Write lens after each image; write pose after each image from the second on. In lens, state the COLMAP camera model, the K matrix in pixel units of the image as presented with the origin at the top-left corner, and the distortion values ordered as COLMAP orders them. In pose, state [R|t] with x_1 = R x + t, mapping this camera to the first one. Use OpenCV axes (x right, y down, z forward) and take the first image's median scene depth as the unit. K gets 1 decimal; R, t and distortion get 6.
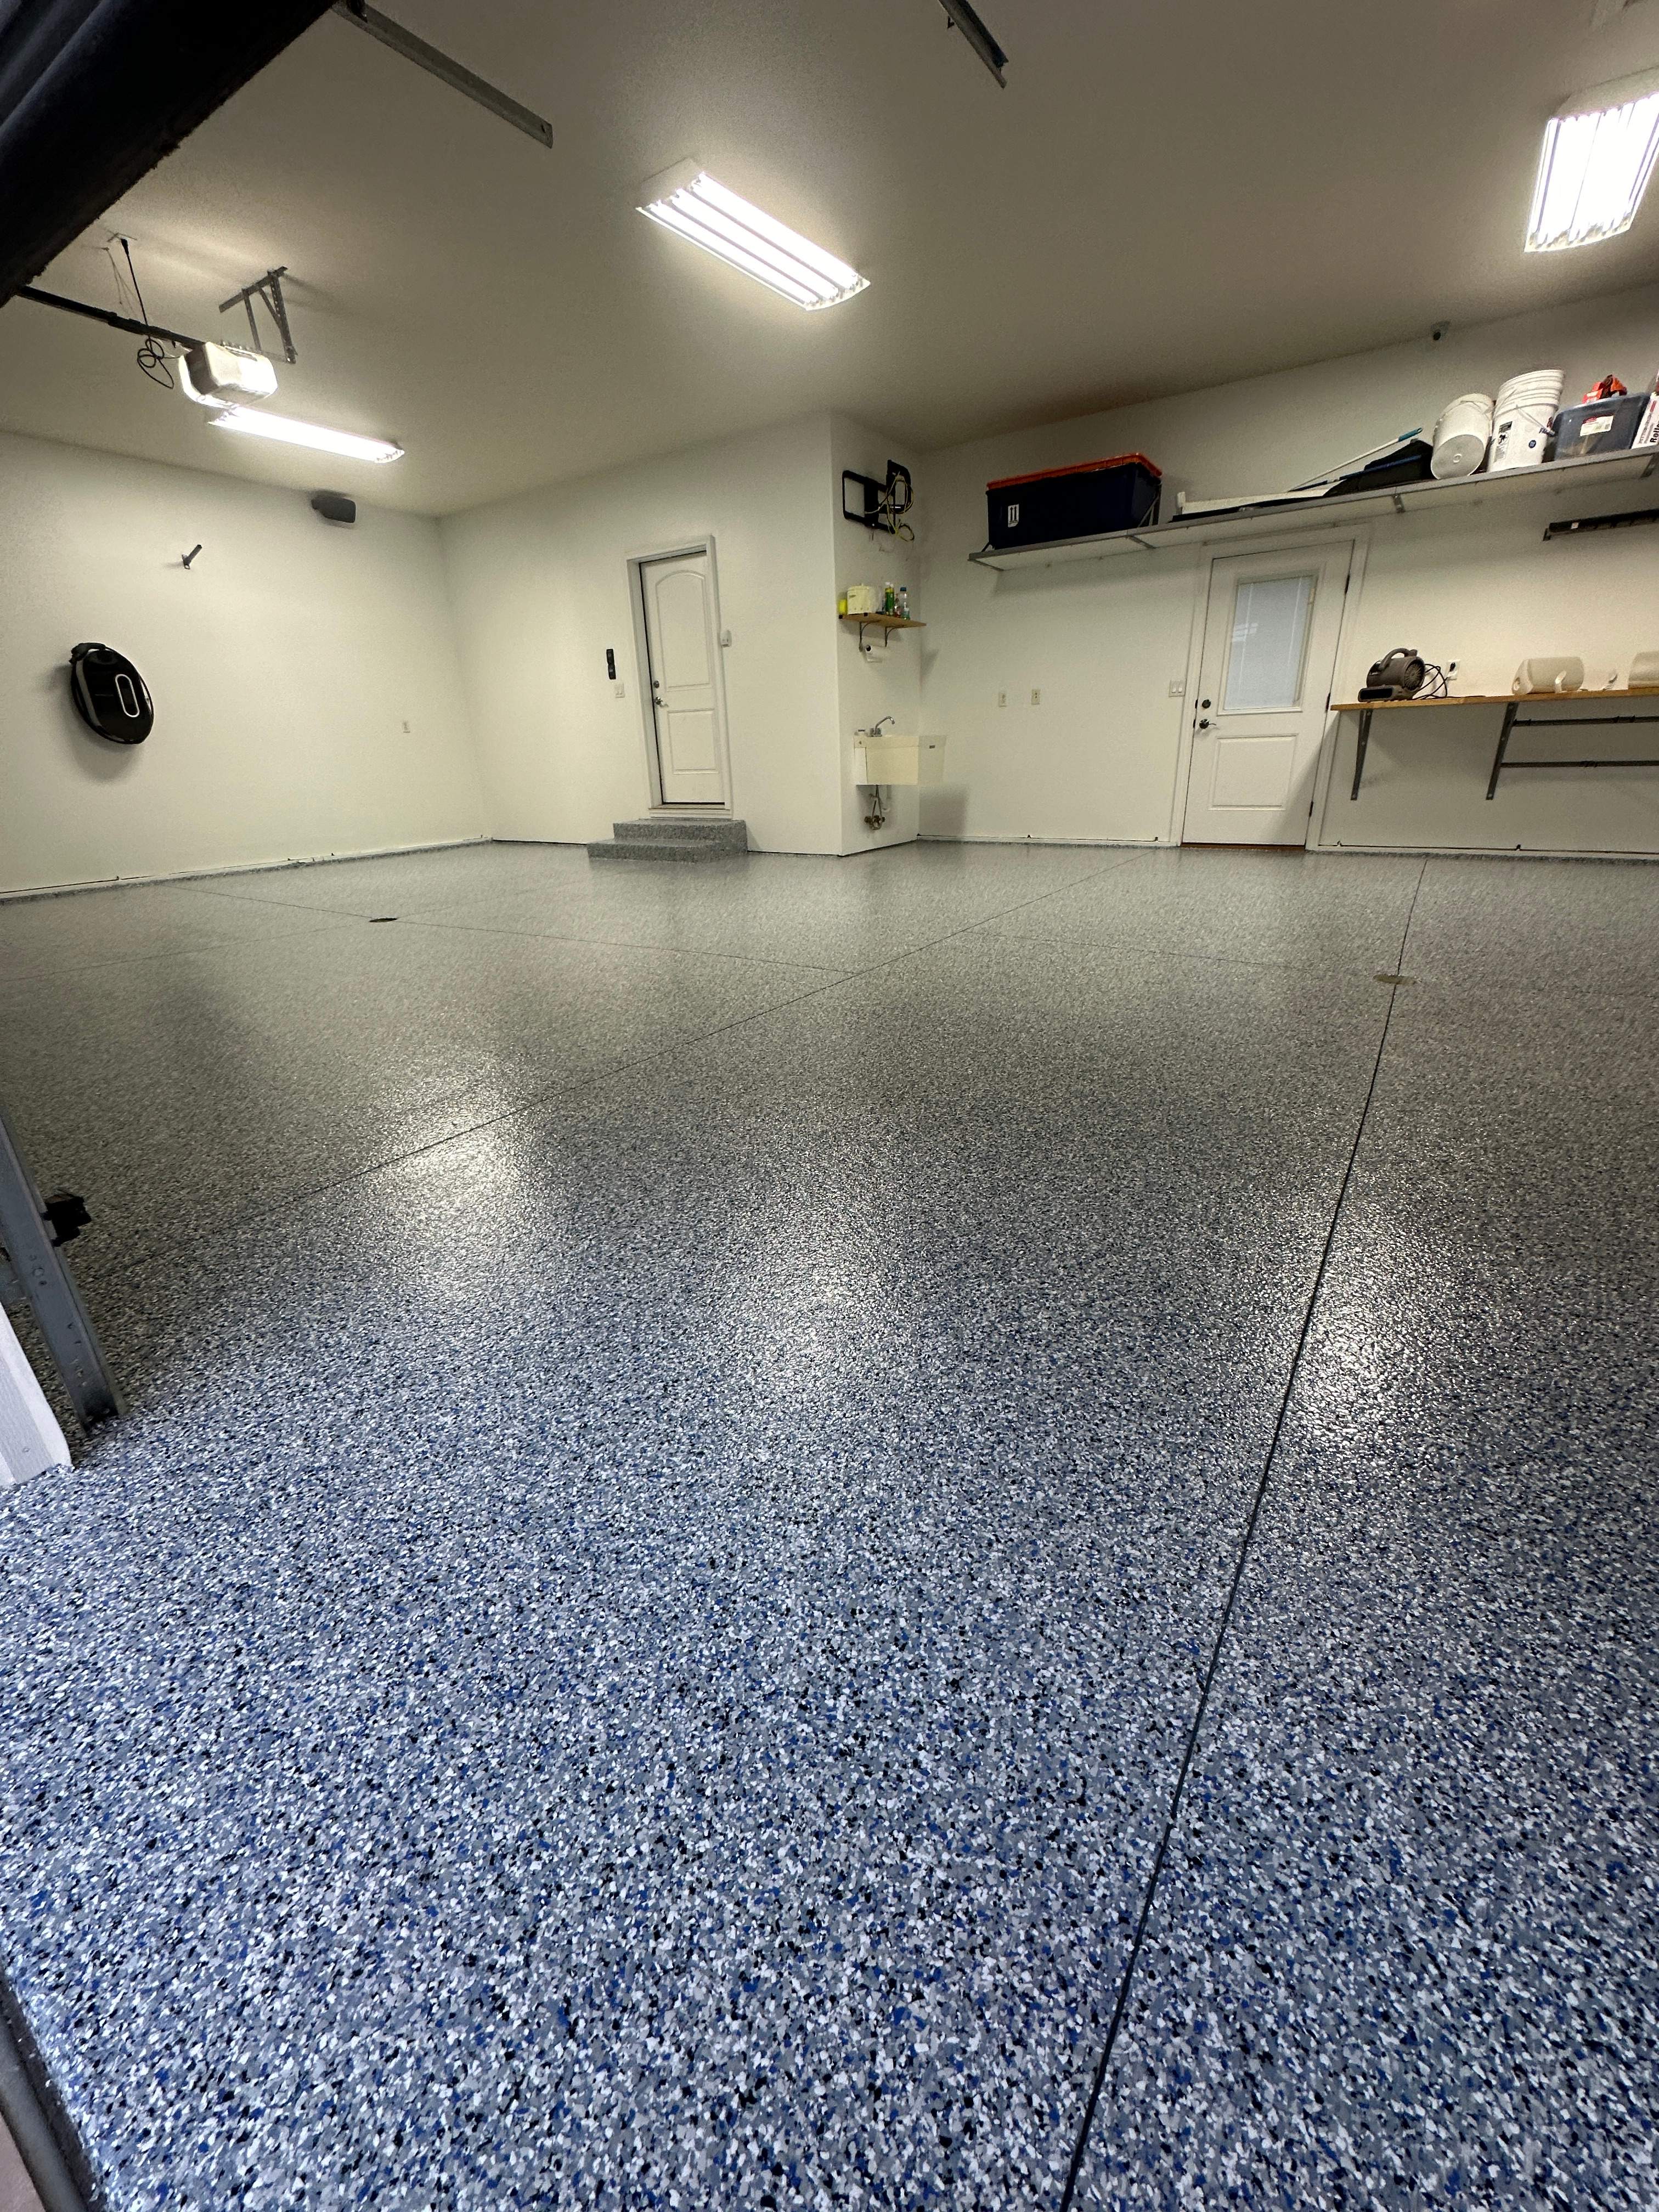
lens RADIAL K [[879.3, 0, 829.7], [0, 879.3, 1107.5], [0, 0, 1]] dist [-0.002931, 0.000269]
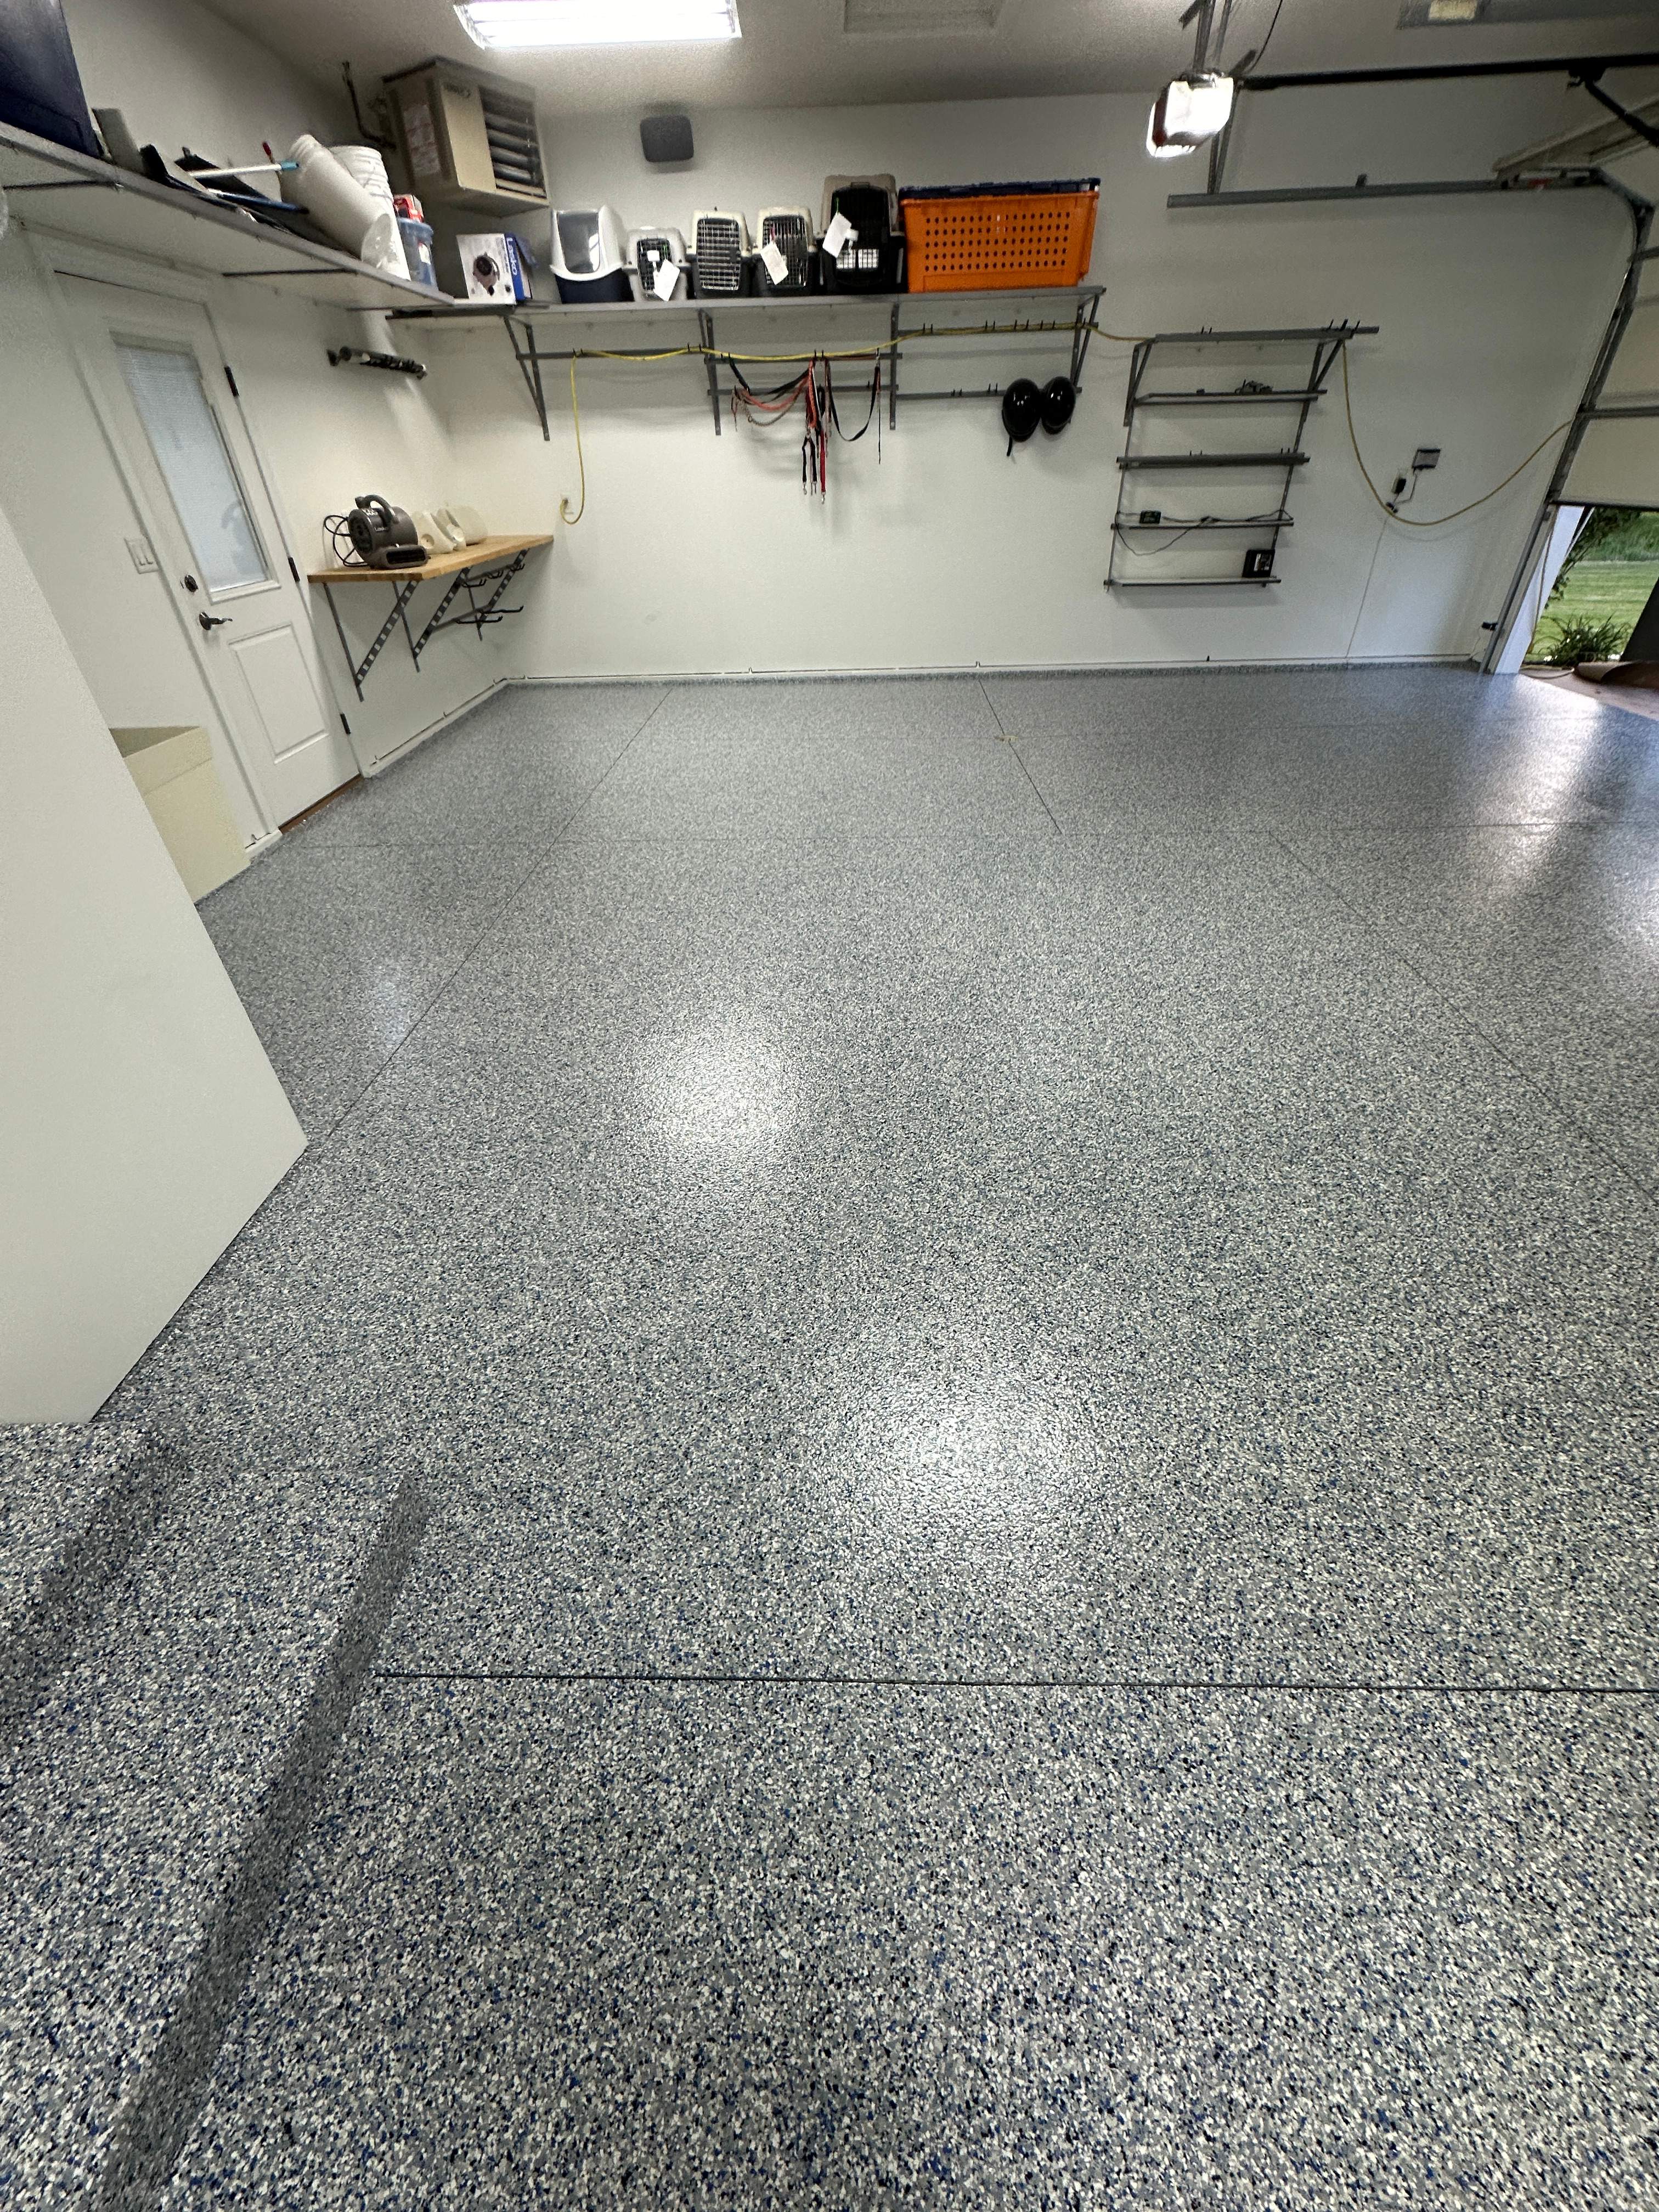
lens RADIAL K [[879.3, 0, 831.0], [0, 879.3, 1105.8], [0, 0, 1]] dist [-0.002931, 0.000269]
pose [[-0.540171, -0.462778, 0.702888, -0.448909], [0.358057, 0.629472, 0.689609, -0.660560], [-0.761584, 0.624181, -0.174321, 1.341584]]
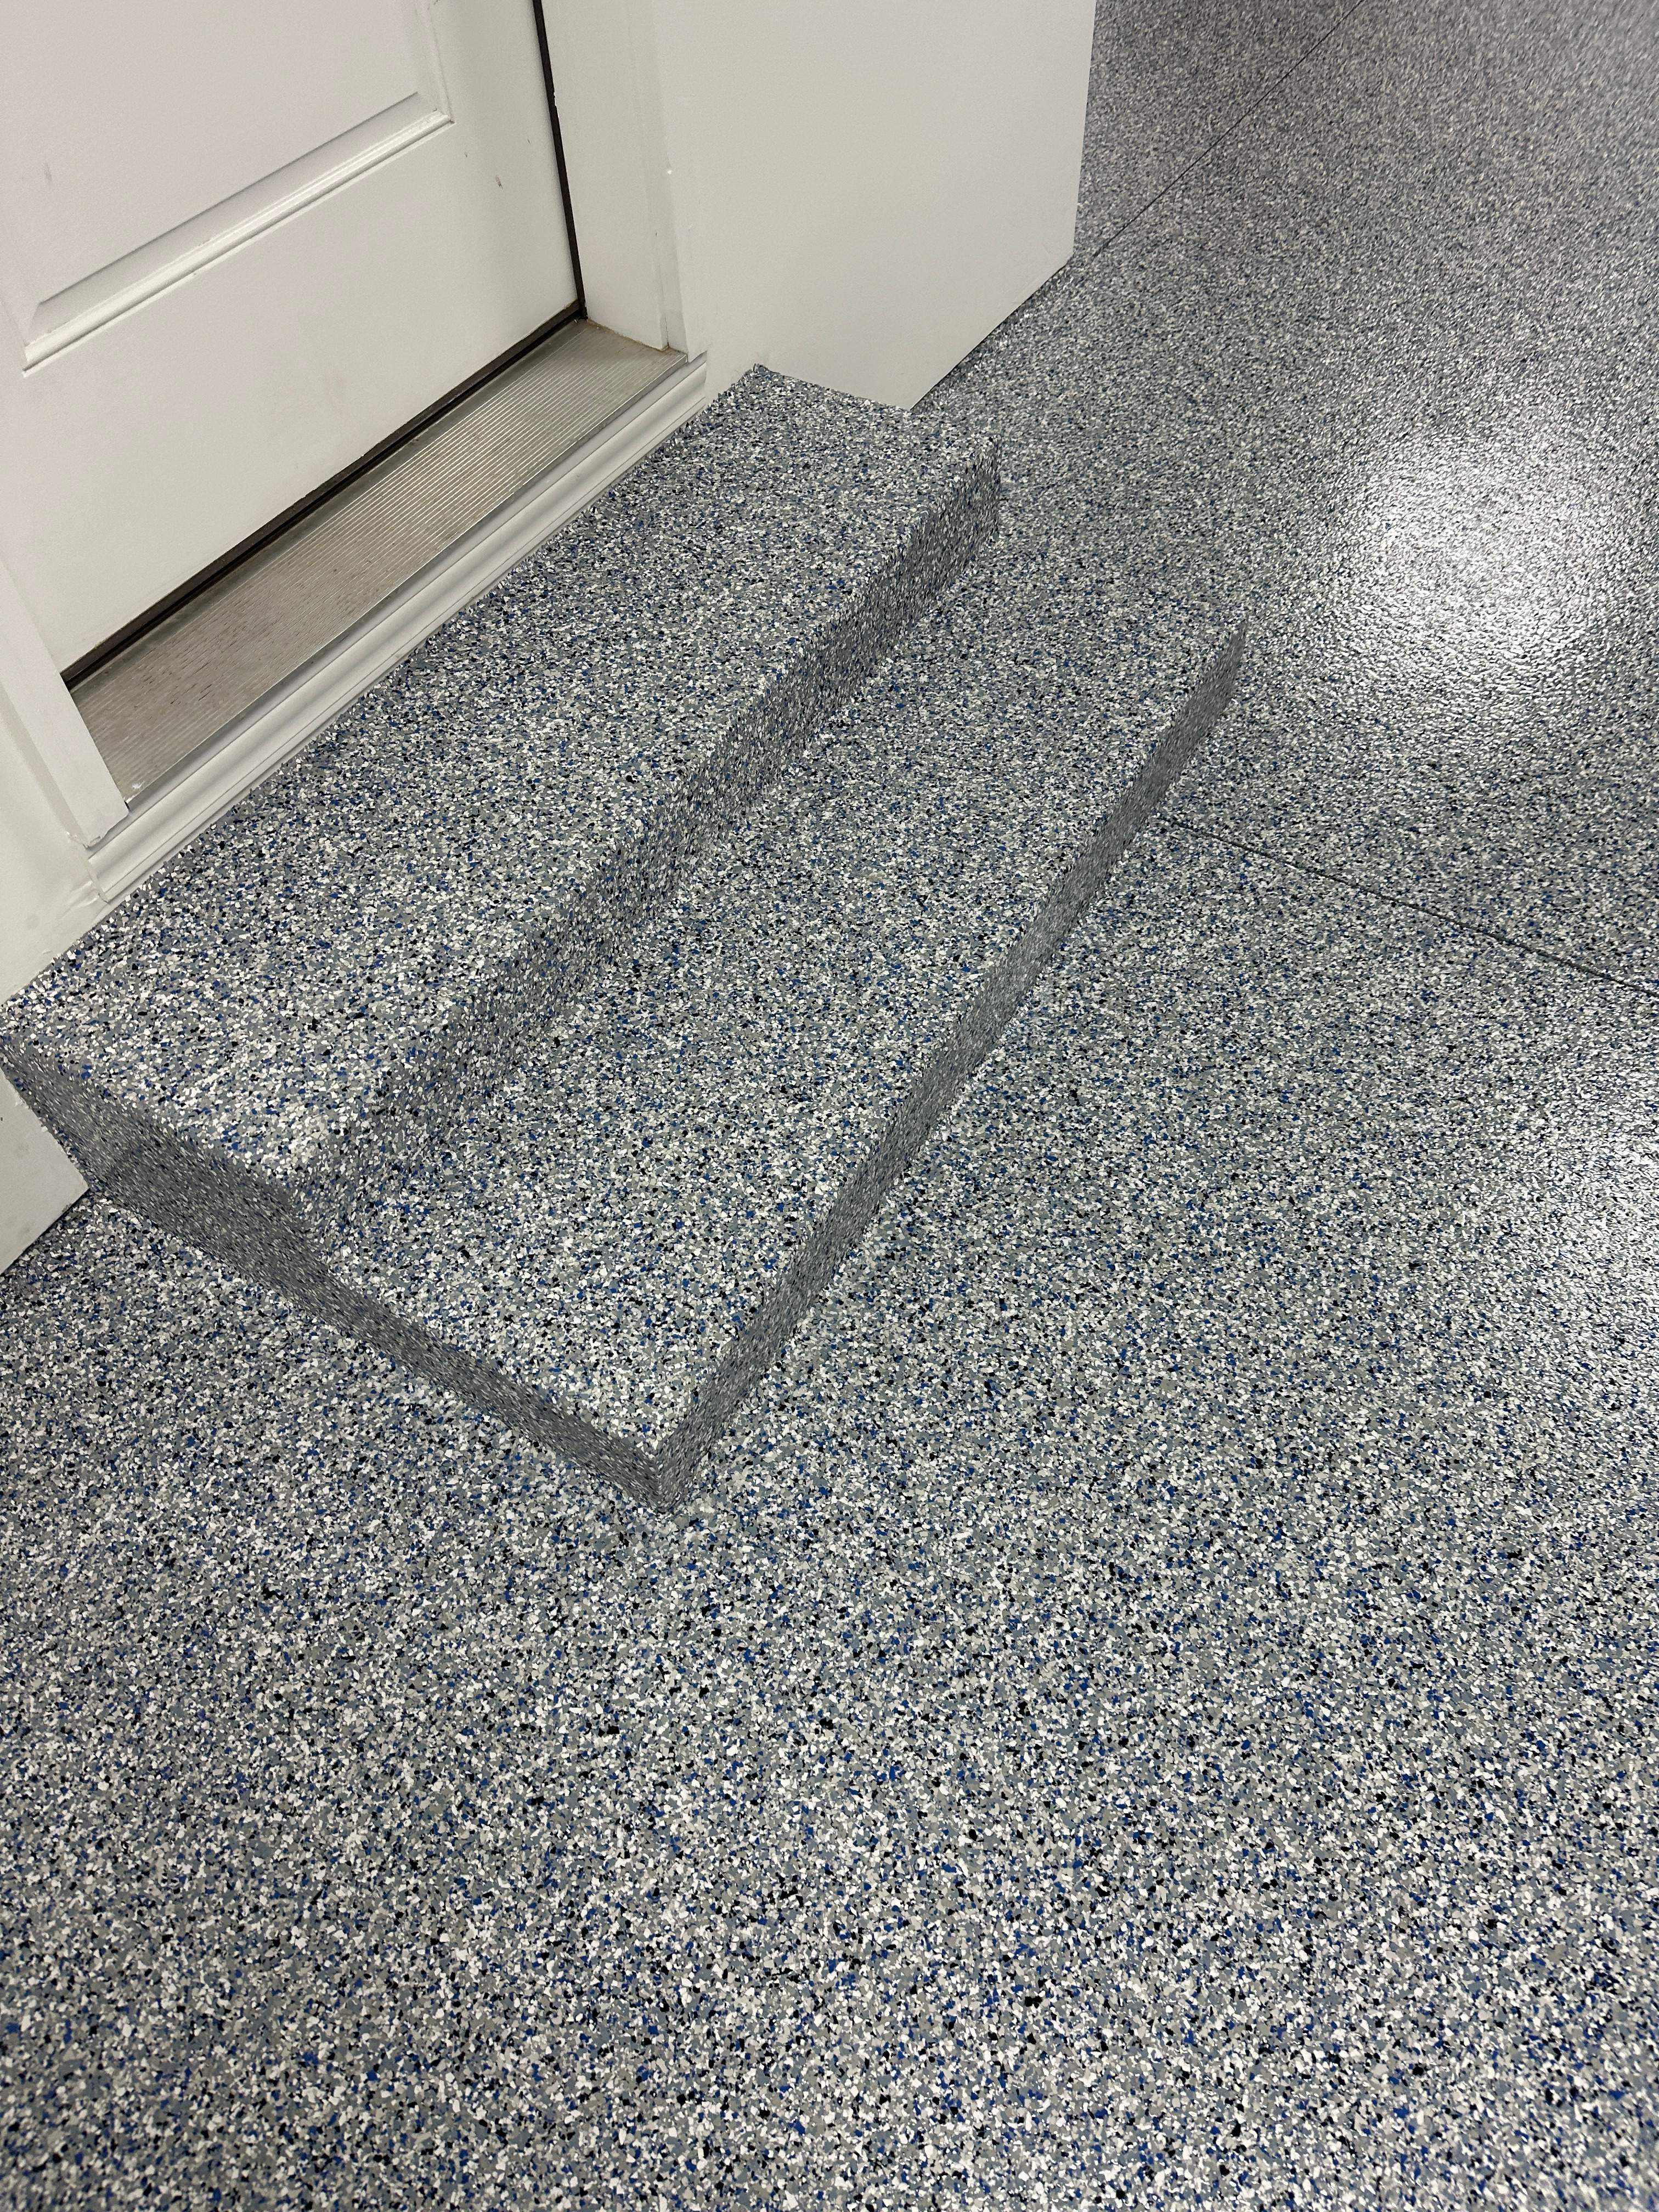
lens RADIAL K [[1562.0, 0, 789.2], [0, 1562.0, 1099.3], [0, 0, 1]] dist [0.042768, -0.054099]
pose [[-0.033392, -0.768590, 0.638869, -0.569135], [0.419074, 0.569550, 0.707099, -0.694541], [-0.907338, 0.291345, 0.303078, 1.492943]]
